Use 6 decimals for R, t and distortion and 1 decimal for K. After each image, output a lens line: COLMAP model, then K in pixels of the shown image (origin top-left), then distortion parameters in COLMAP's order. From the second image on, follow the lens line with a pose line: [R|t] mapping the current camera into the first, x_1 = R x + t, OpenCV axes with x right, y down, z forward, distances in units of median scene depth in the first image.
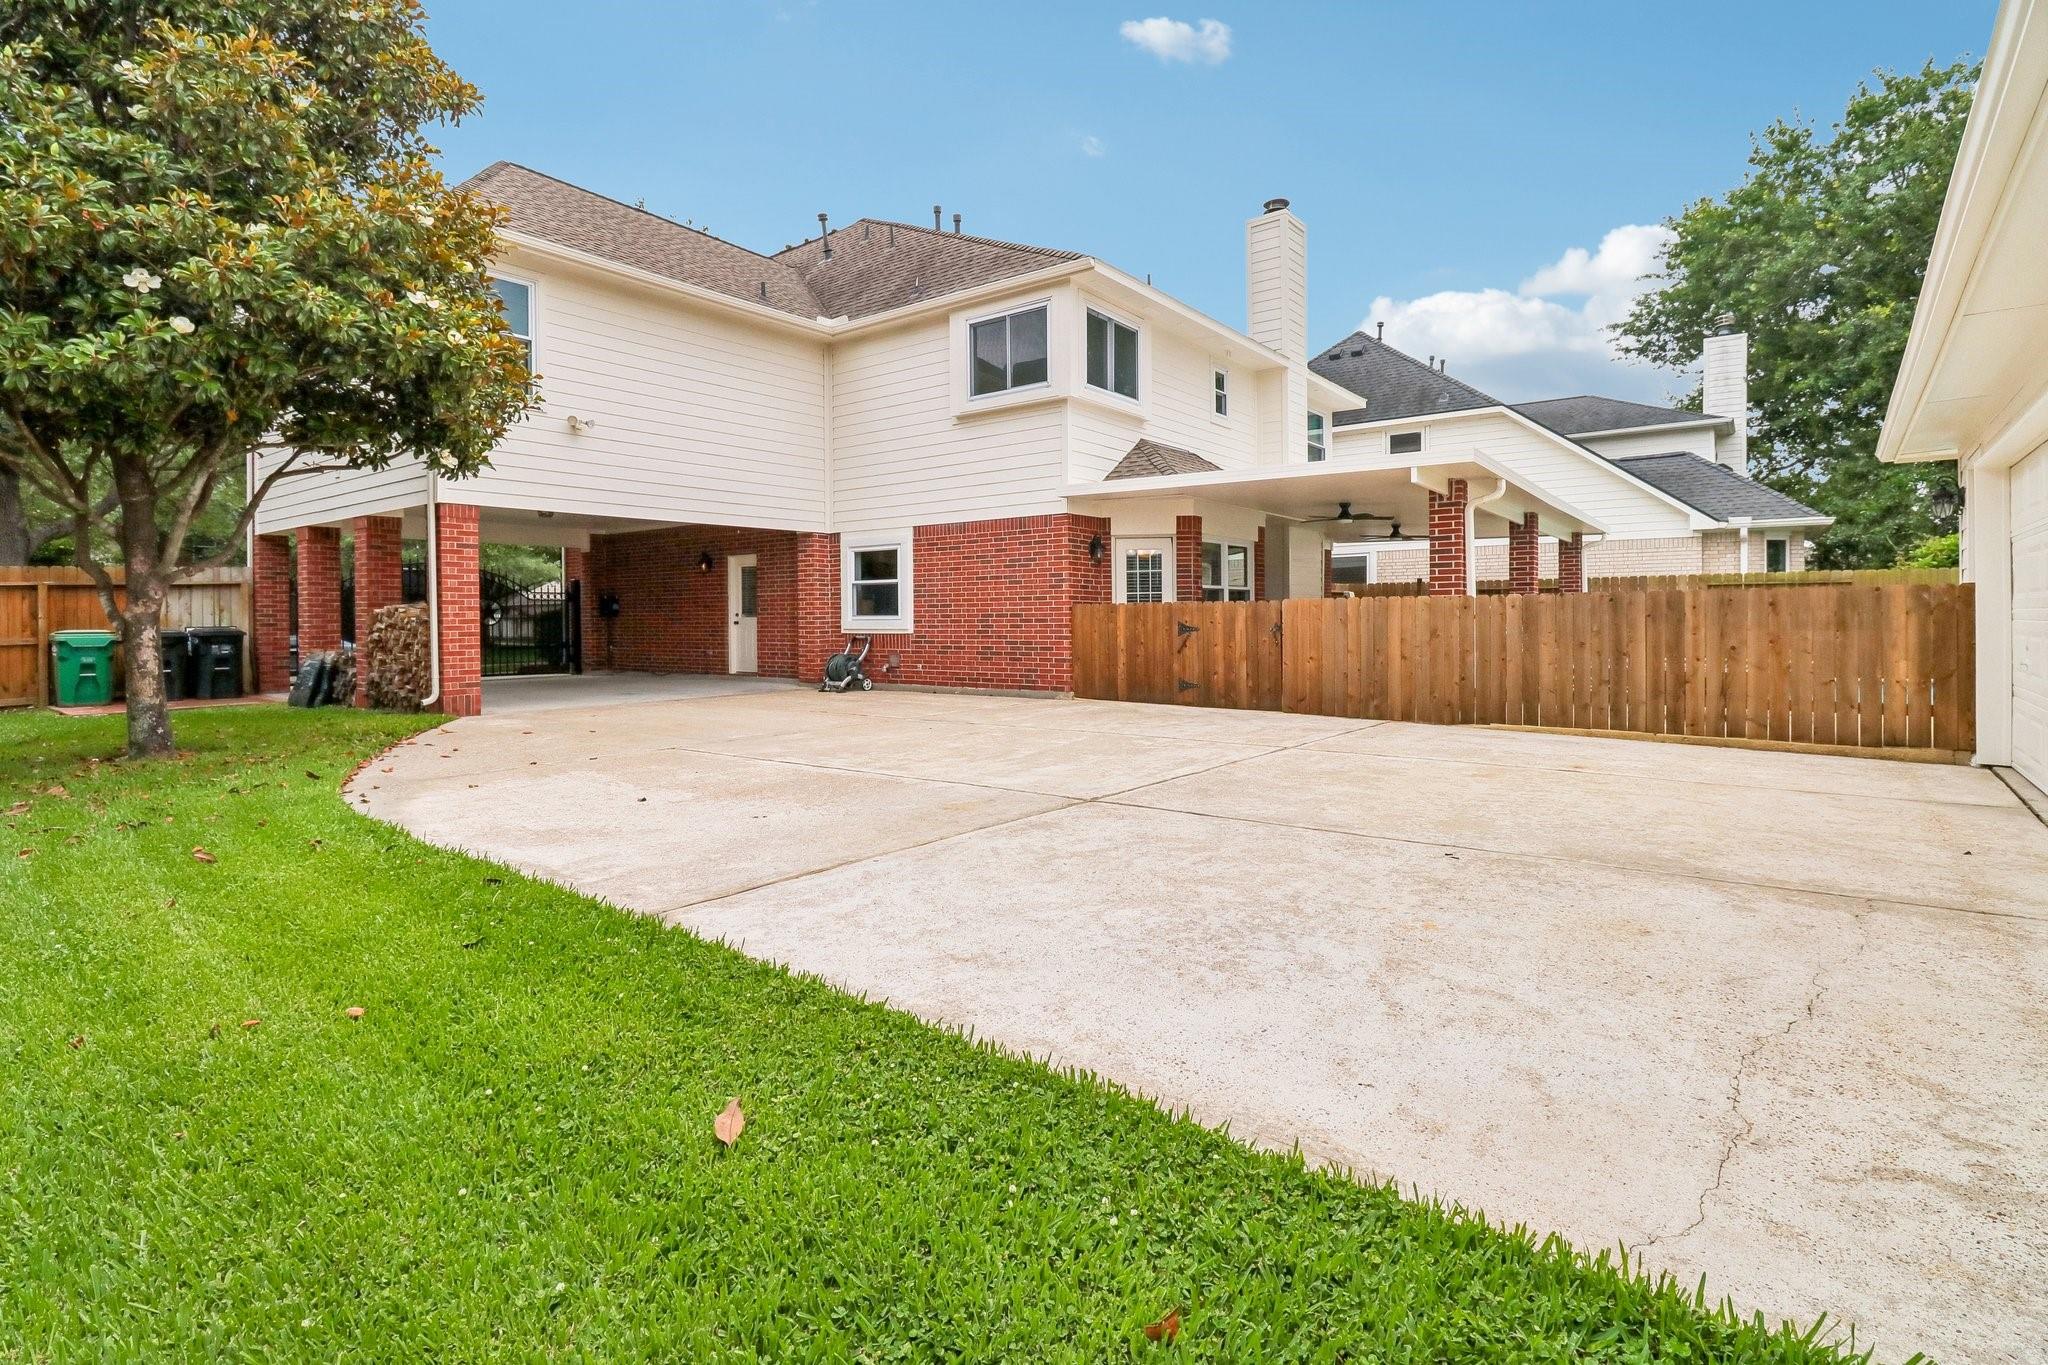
lens RADIAL K [[983.9, 0, 1015.9], [0, 983.9, 614.0], [0, 0, 1]] dist [0.011140, -0.013777]
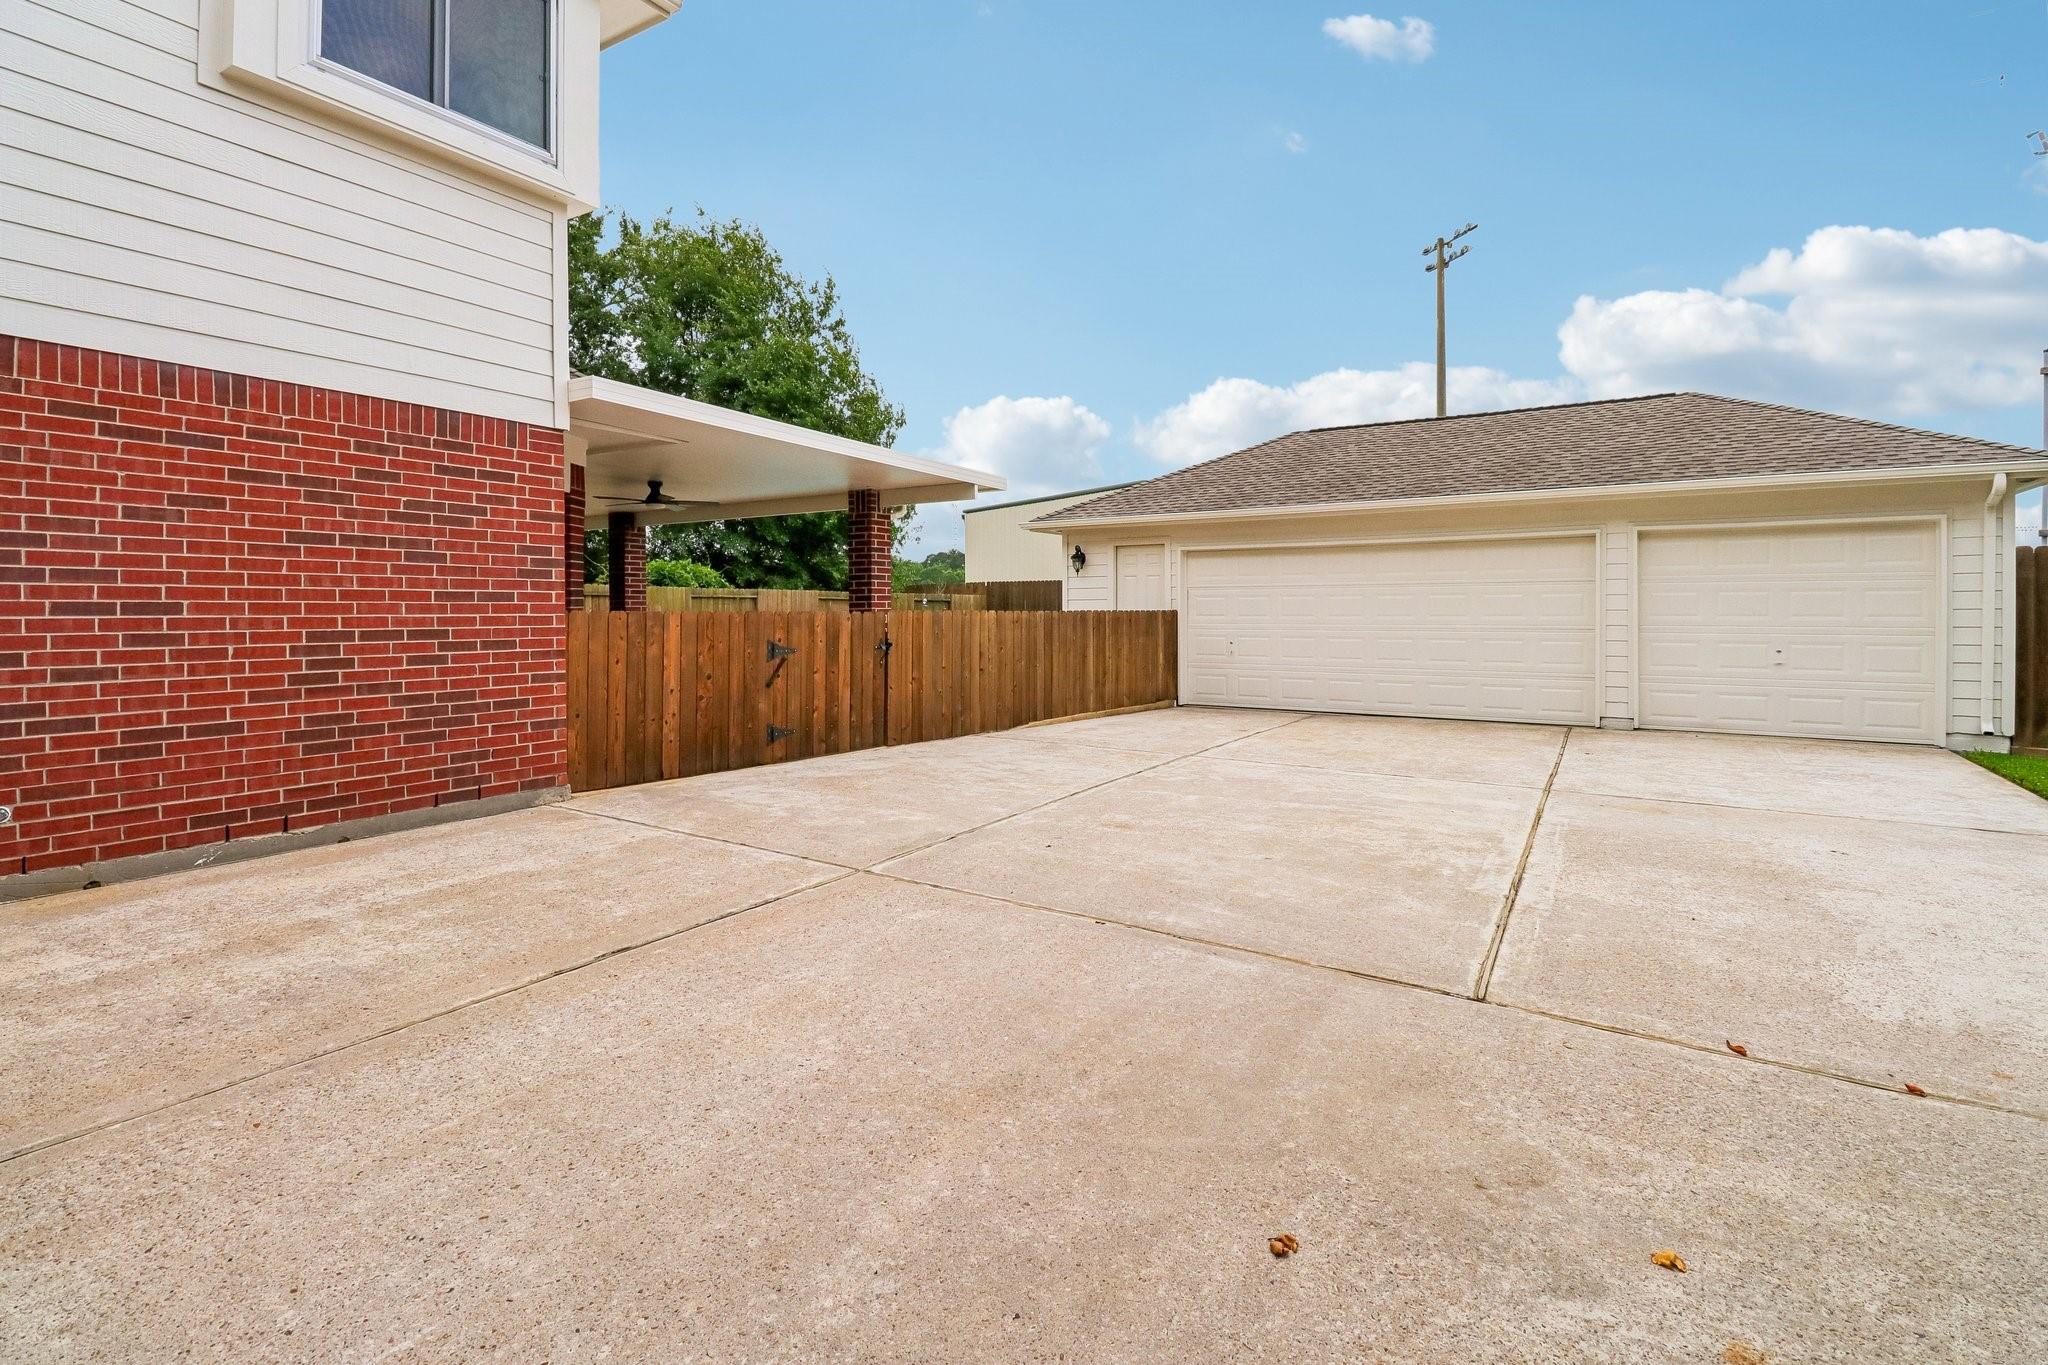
lens RADIAL K [[983.9, 0, 1015.9], [0, 983.9, 614.0], [0, 0, 1]] dist [0.011140, -0.013777]
pose [[-0.100752, 0.006390, 0.994891, -0.517382], [-0.000787, 0.999979, -0.006502, -0.005740], [-0.994911, -0.001438, -0.100745, 0.896897]]
